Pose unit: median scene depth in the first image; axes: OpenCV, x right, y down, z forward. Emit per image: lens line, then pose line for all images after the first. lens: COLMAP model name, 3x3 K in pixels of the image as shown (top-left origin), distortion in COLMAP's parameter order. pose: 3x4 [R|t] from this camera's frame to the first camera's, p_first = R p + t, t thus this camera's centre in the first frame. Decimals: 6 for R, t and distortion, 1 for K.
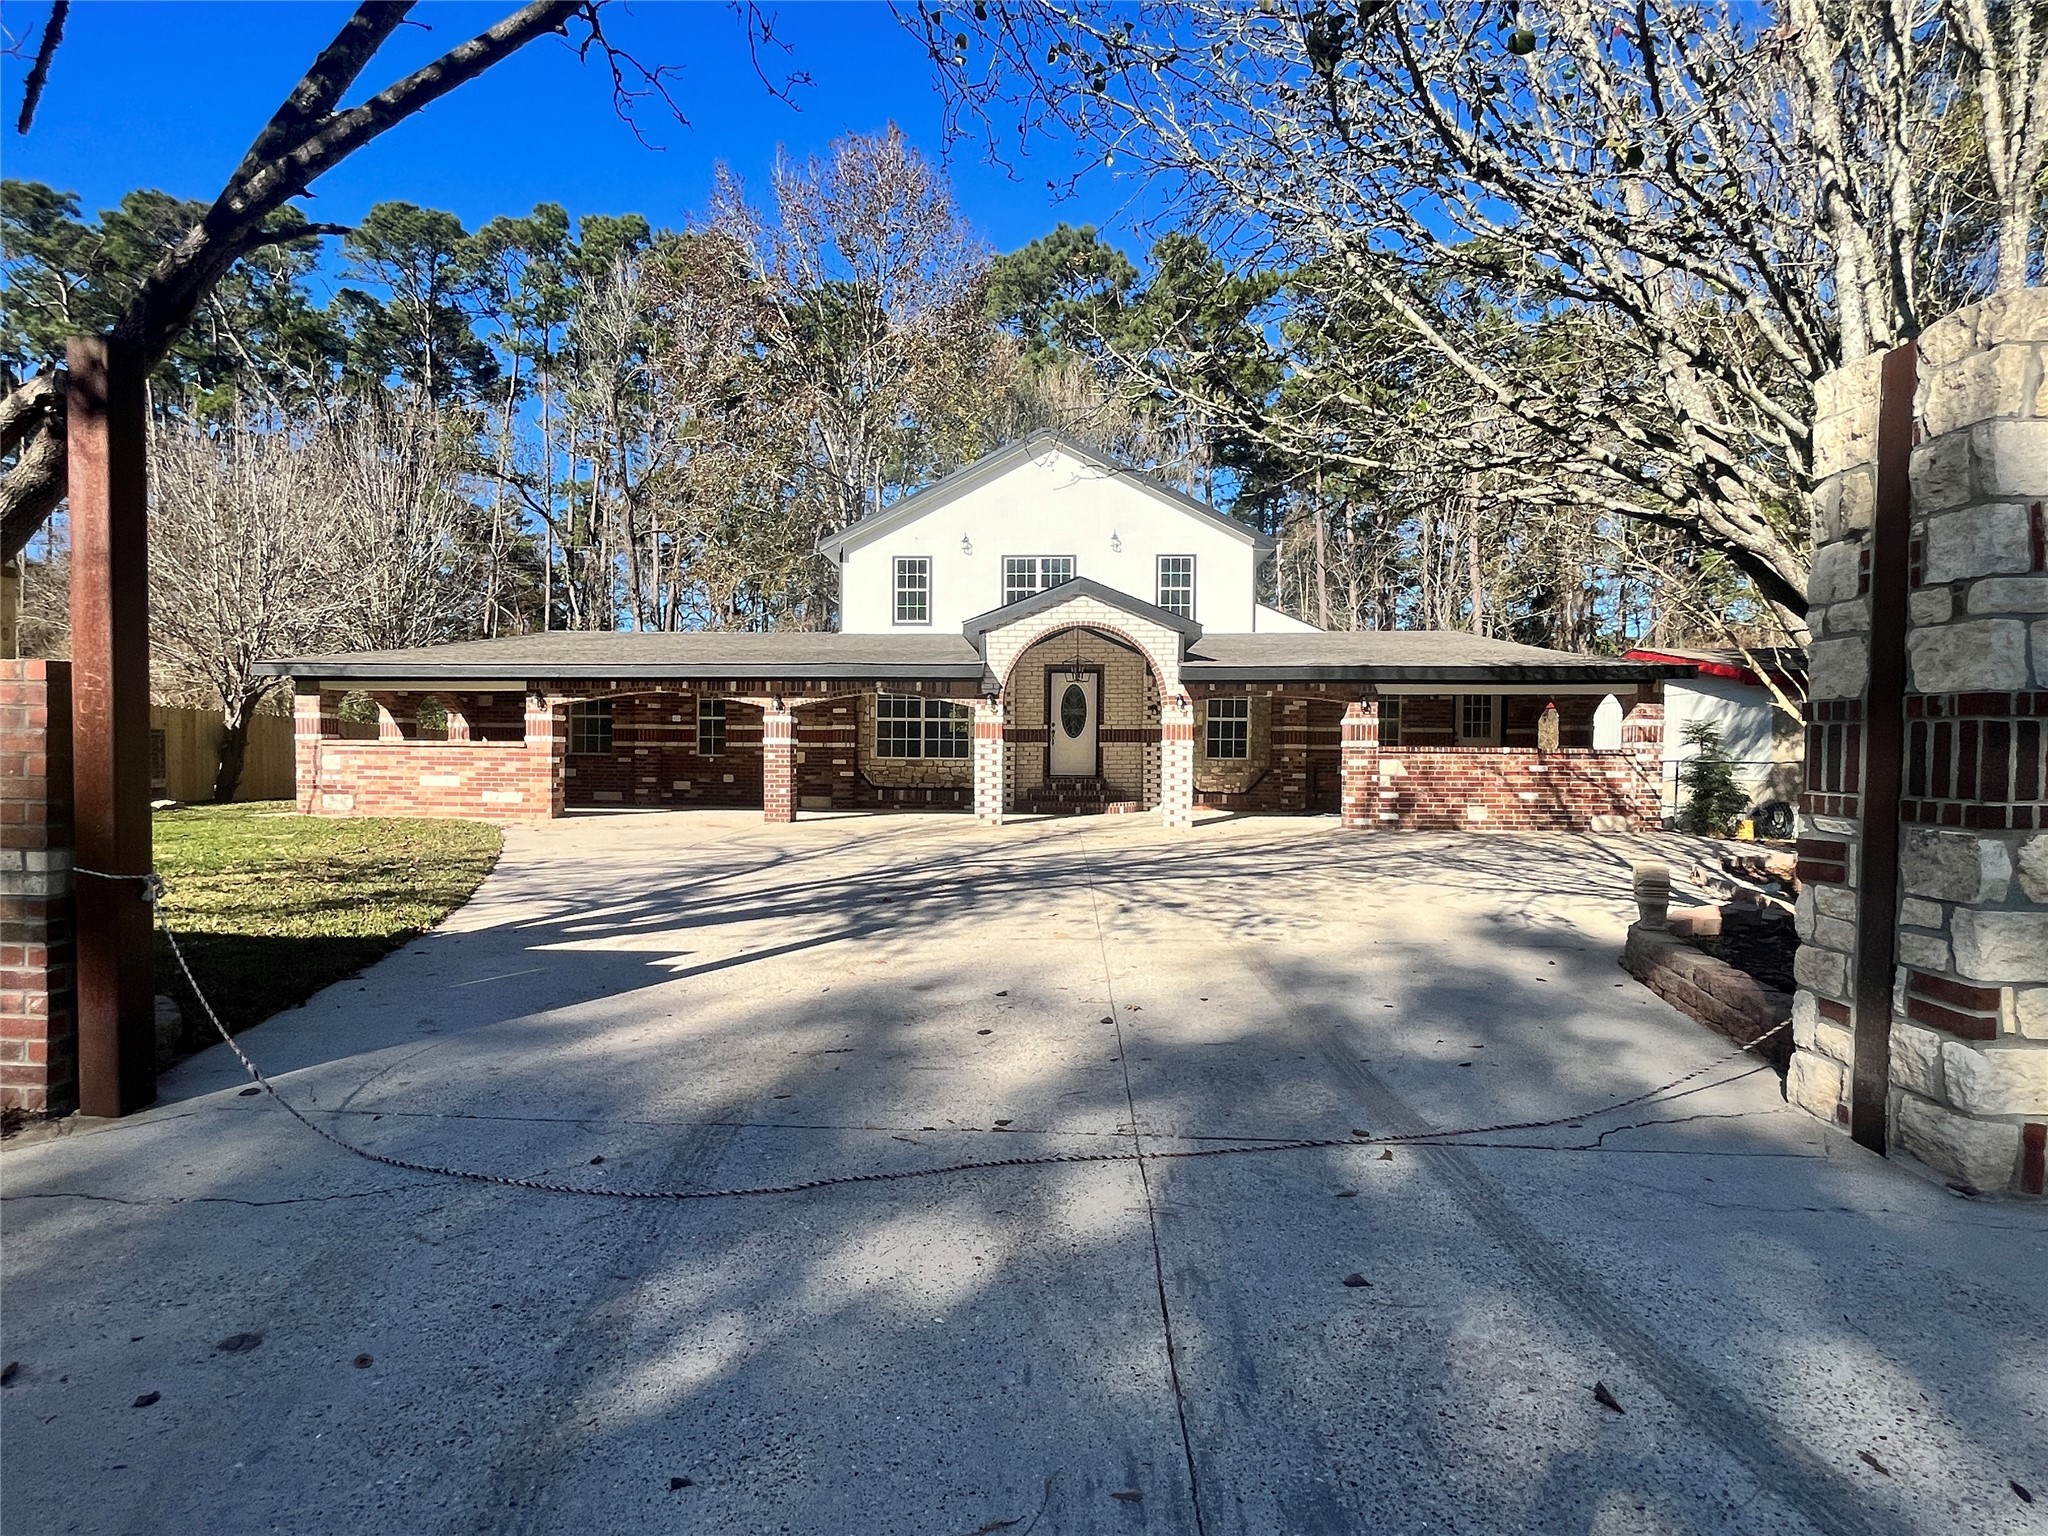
lens RADIAL K [[1022.5, 0, 1023.3], [0, 1022.5, 774.7], [0, 0, 1]] dist [-0.001809, 0.001350]
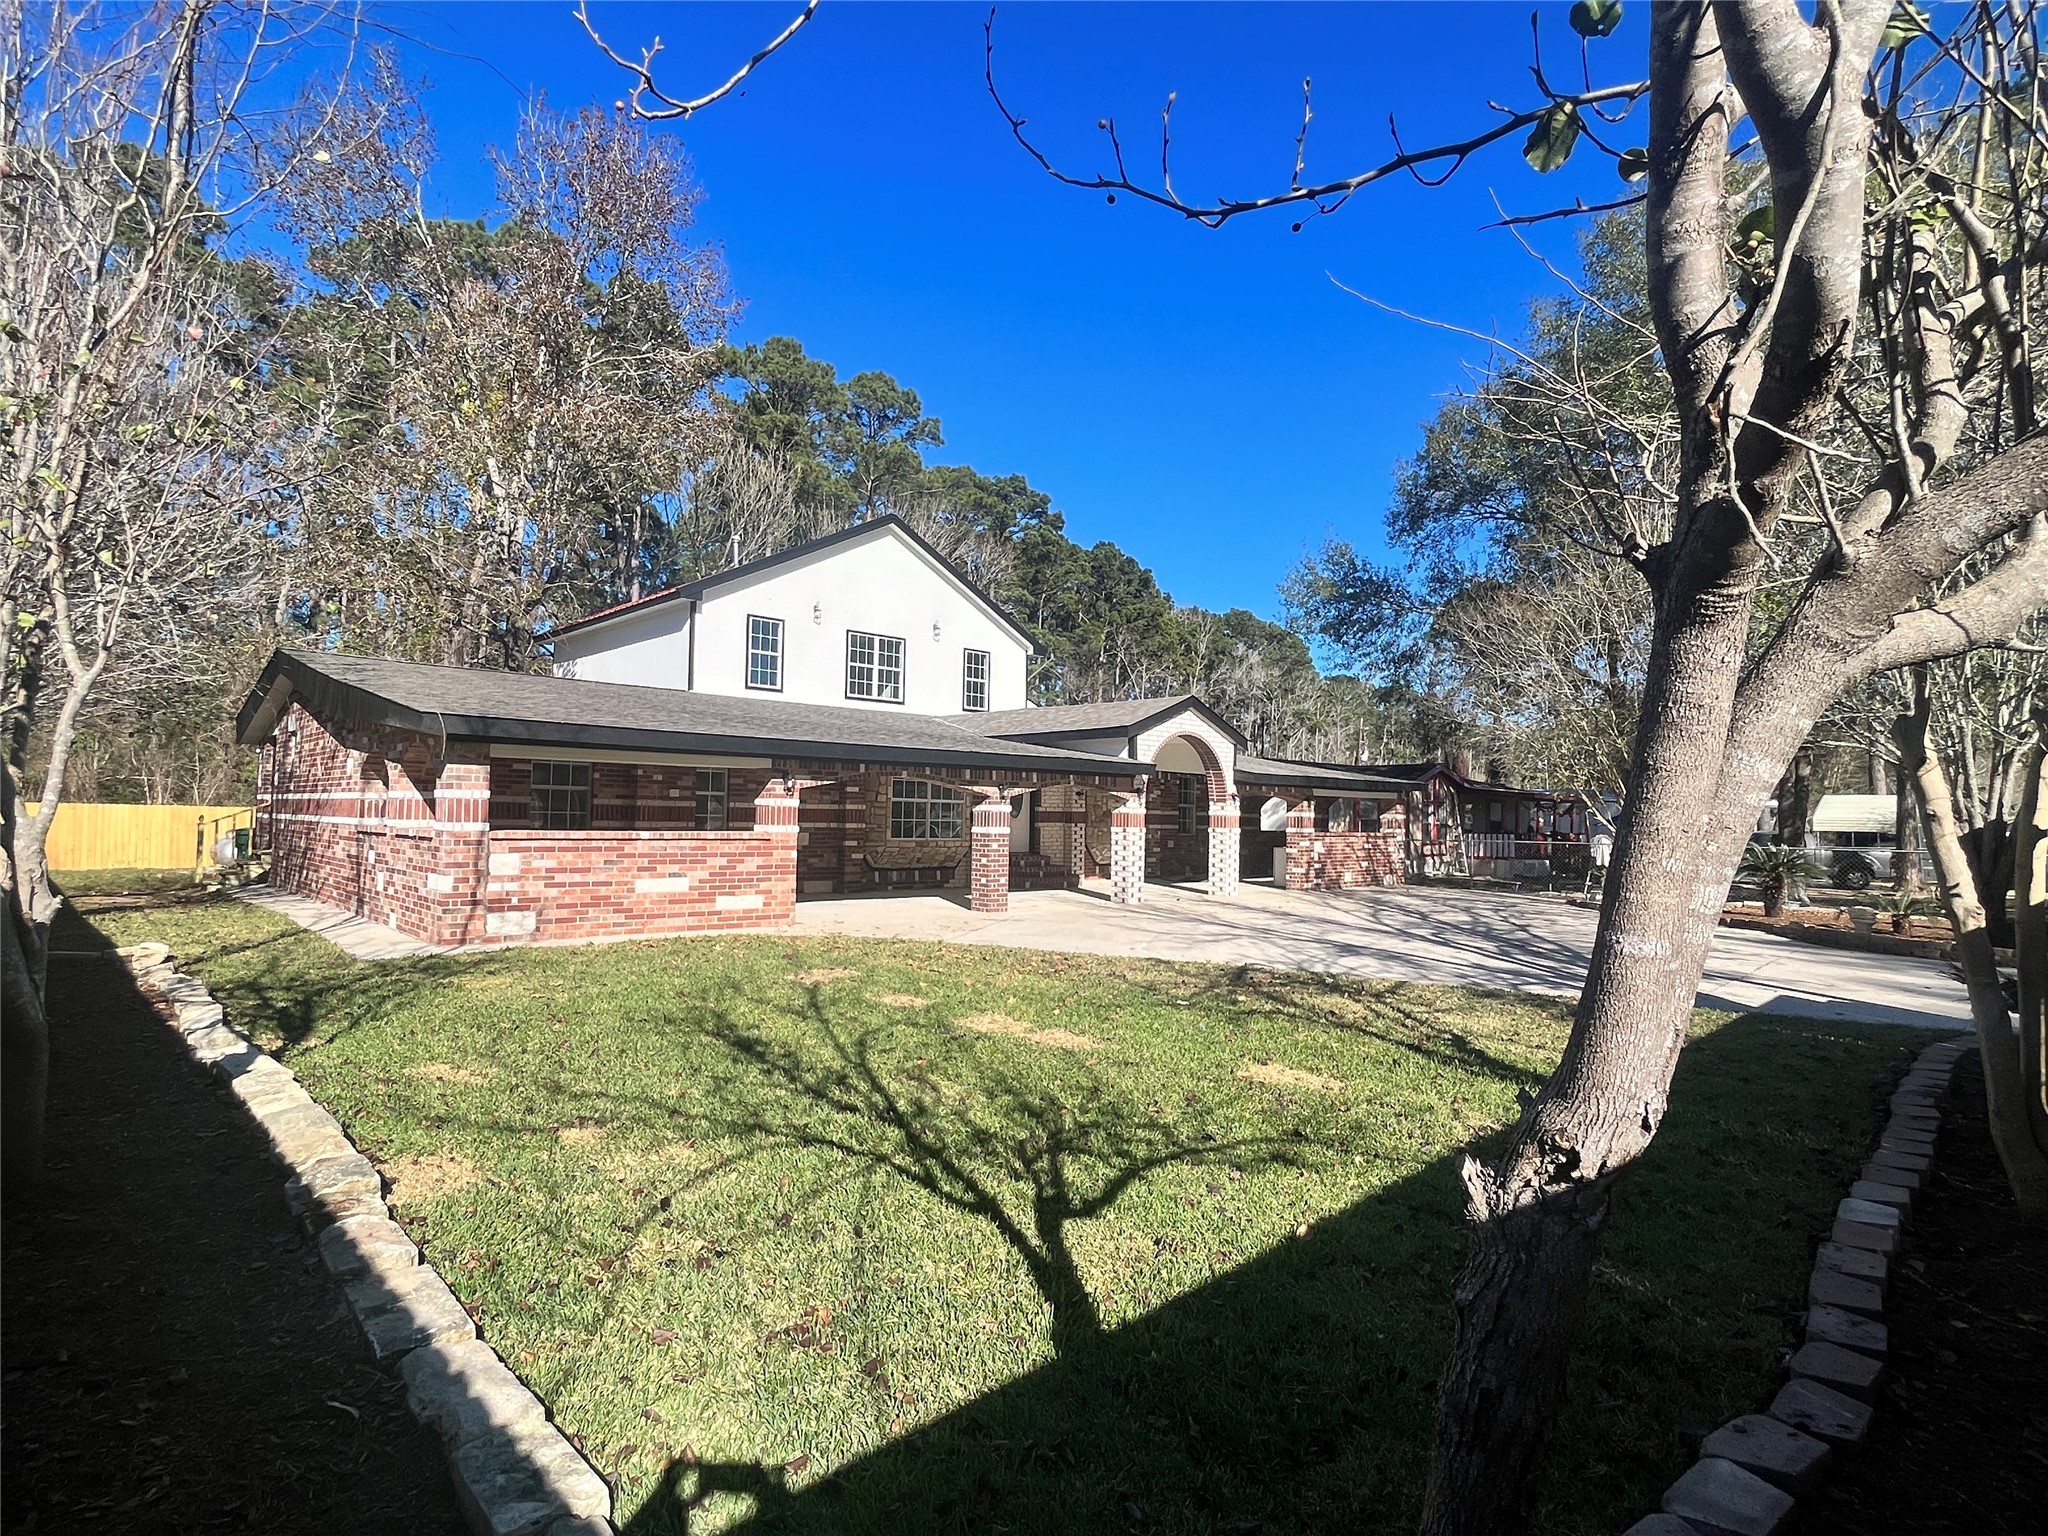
lens RADIAL K [[1022.5, 0, 1021.4], [0, 1022.5, 761.9], [0, 0, 1]] dist [-0.001809, 0.001350]
pose [[0.700998, 0.041570, 0.711951, -0.923982], [-0.000270, 0.998315, -0.058025, -0.041019], [-0.713163, 0.040483, 0.699828, 0.278399]]
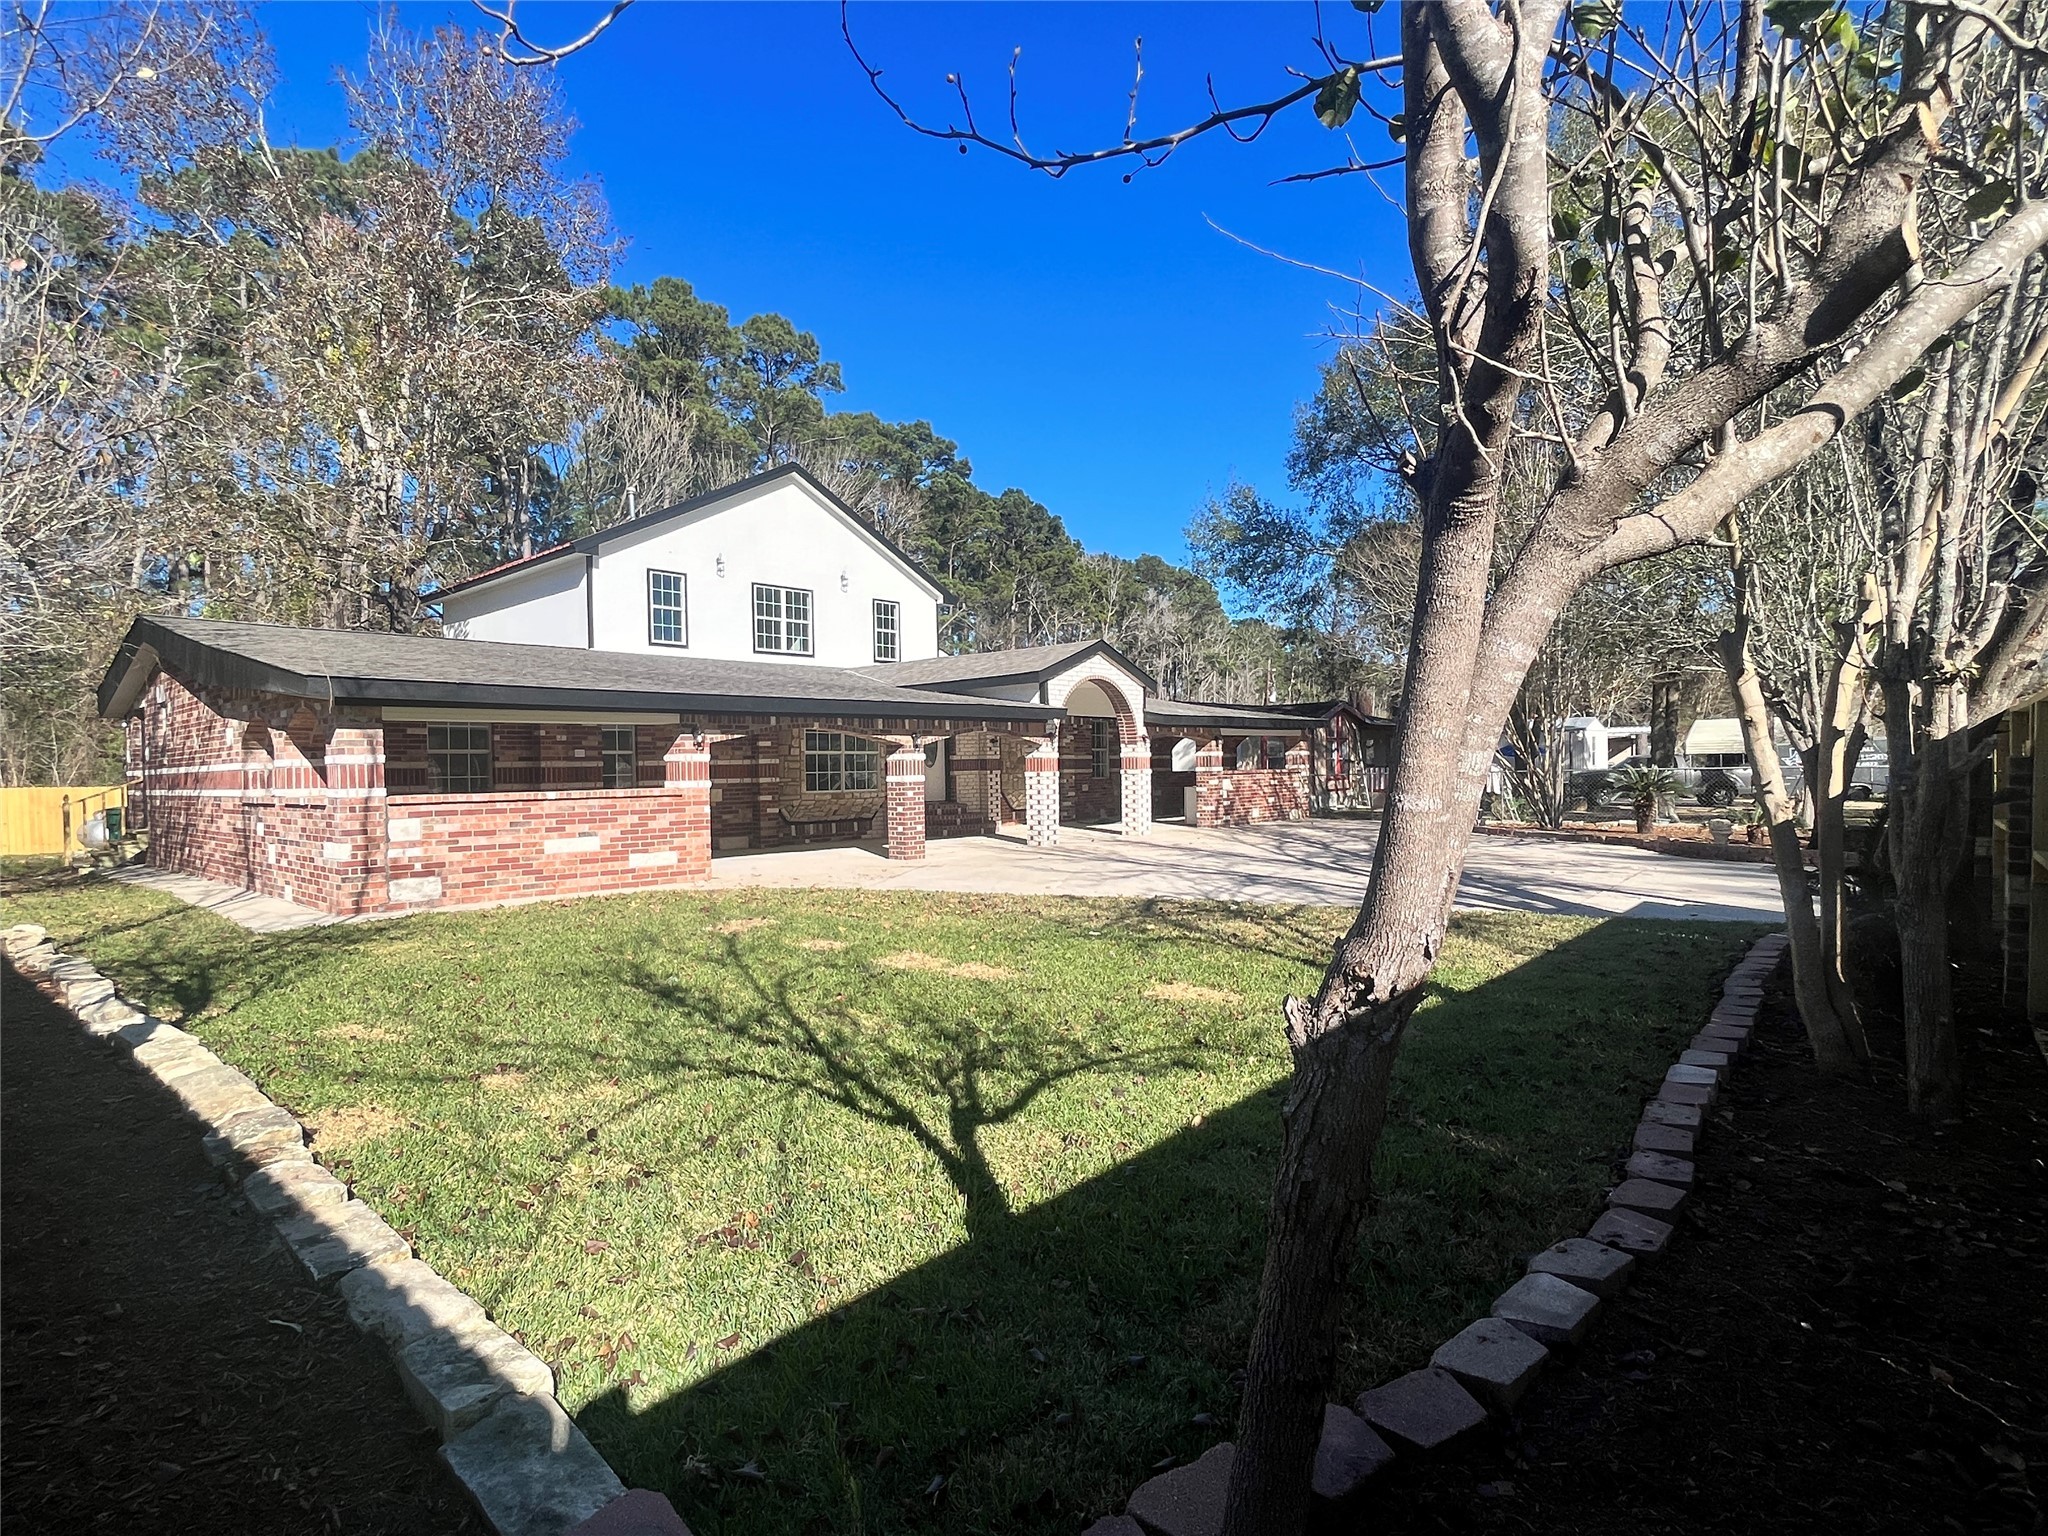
lens RADIAL K [[1022.5, 0, 1019.8], [0, 1022.5, 766.3], [0, 0, 1]] dist [-0.001809, 0.001350]
pose [[0.642764, -0.019802, 0.765808, -0.929056], [0.036449, 0.999324, -0.004753, -0.035967], [-0.765196, 0.030968, 0.643052, 0.268059]]
